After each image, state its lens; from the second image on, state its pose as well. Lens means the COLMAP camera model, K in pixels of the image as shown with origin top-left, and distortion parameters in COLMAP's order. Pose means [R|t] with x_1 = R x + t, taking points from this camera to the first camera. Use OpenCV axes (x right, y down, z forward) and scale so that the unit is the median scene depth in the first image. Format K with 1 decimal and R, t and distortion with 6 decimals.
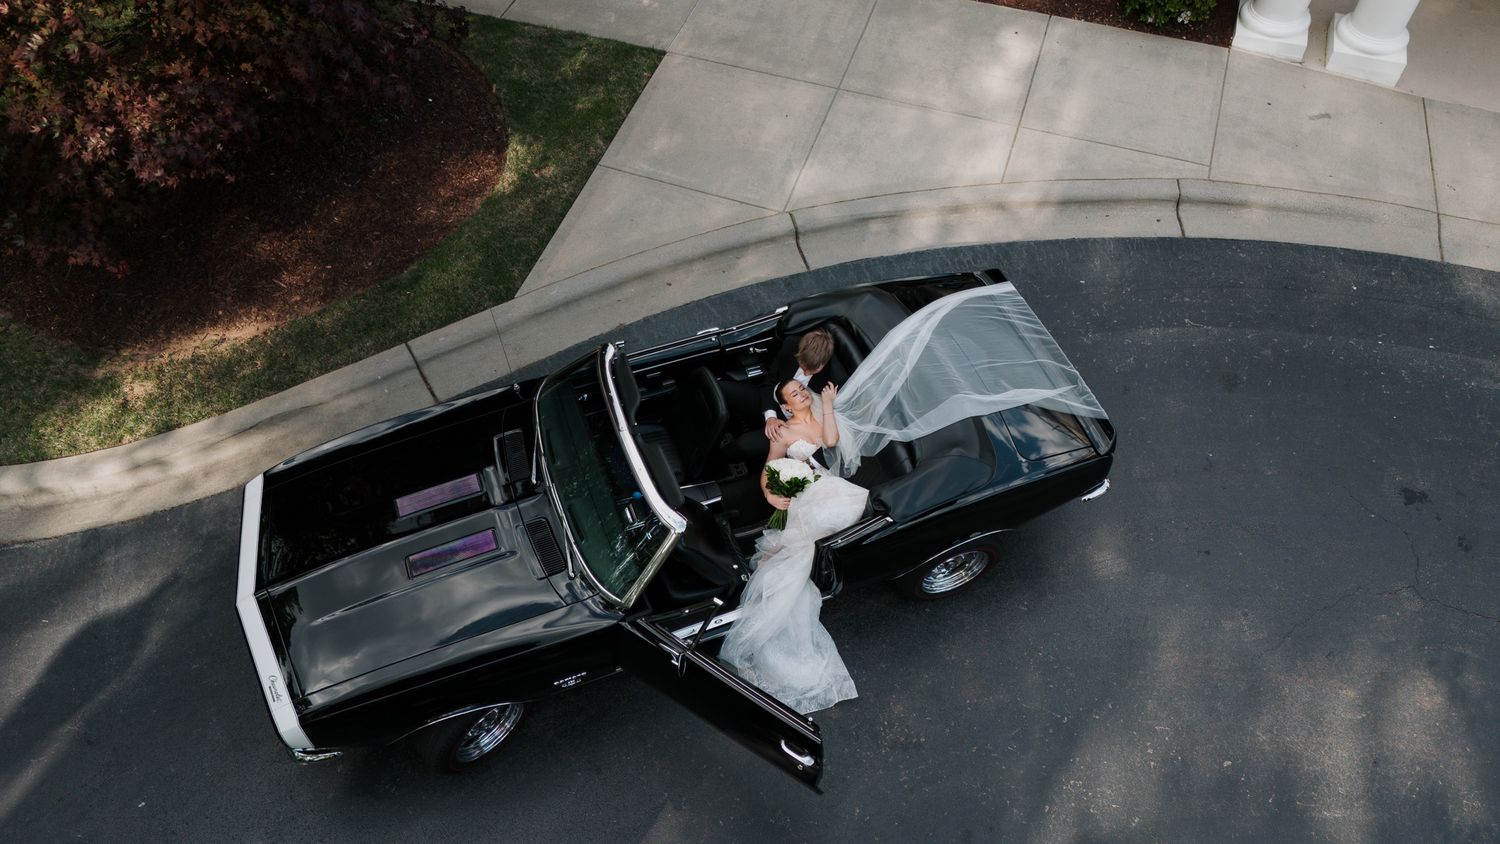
lens RADIAL K [[1105.5, 0, 750.0], [0, 1105.5, 422.0], [0, 0, 1]] dist [0.069052, -0.070282]
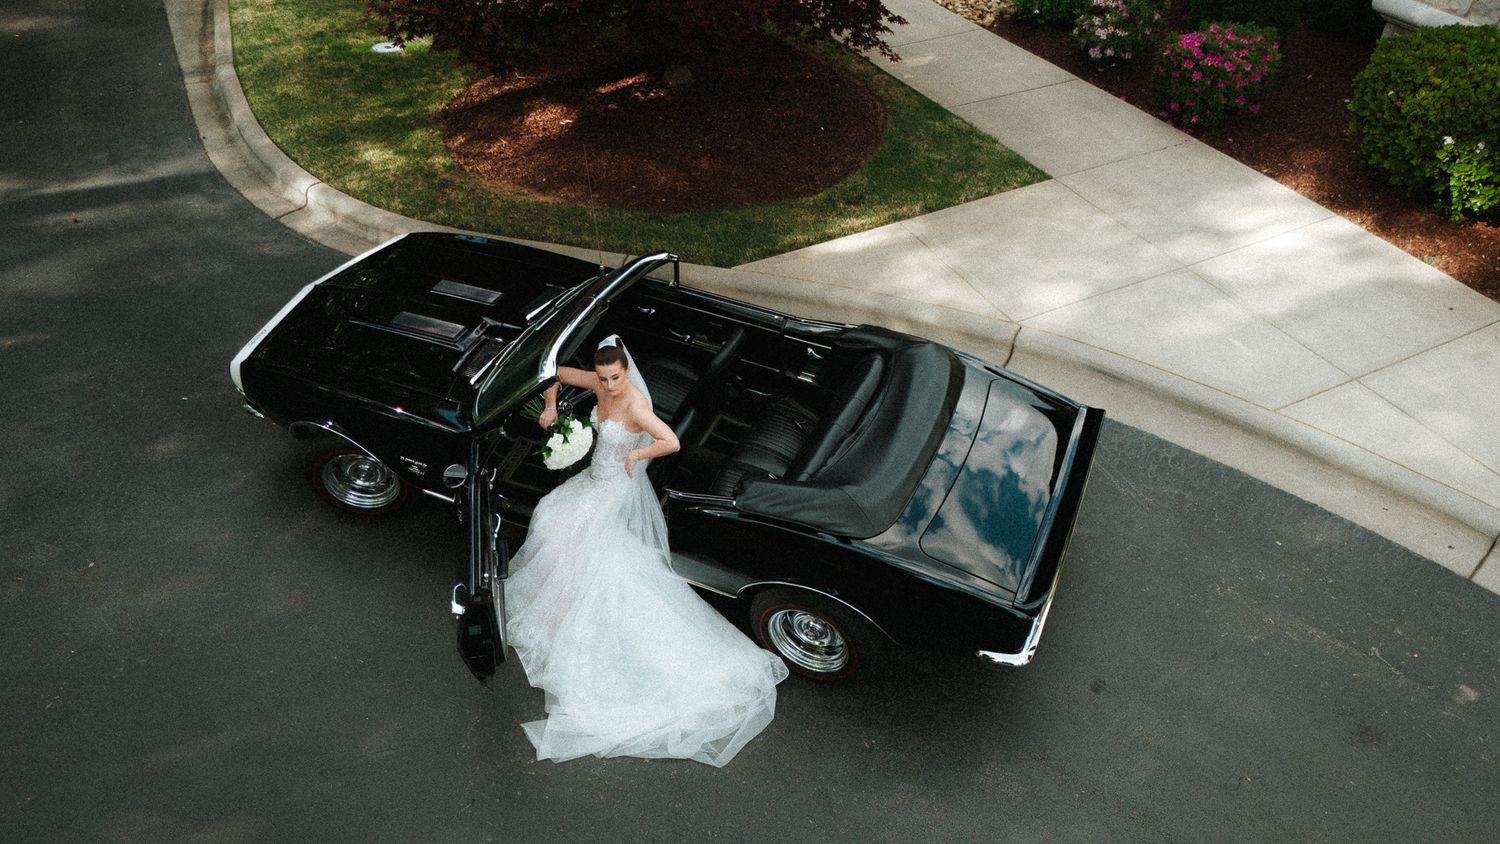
lens RADIAL K [[1105.5, 0, 750.0], [0, 1105.5, 422.0], [0, 0, 1]] dist [0.069052, -0.070282]
pose [[0.710627, 0.450207, -0.540670, 0.478996], [-0.563553, 0.824292, -0.054329, 0.060958], [0.421210, 0.343303, 0.839479, 0.189361]]
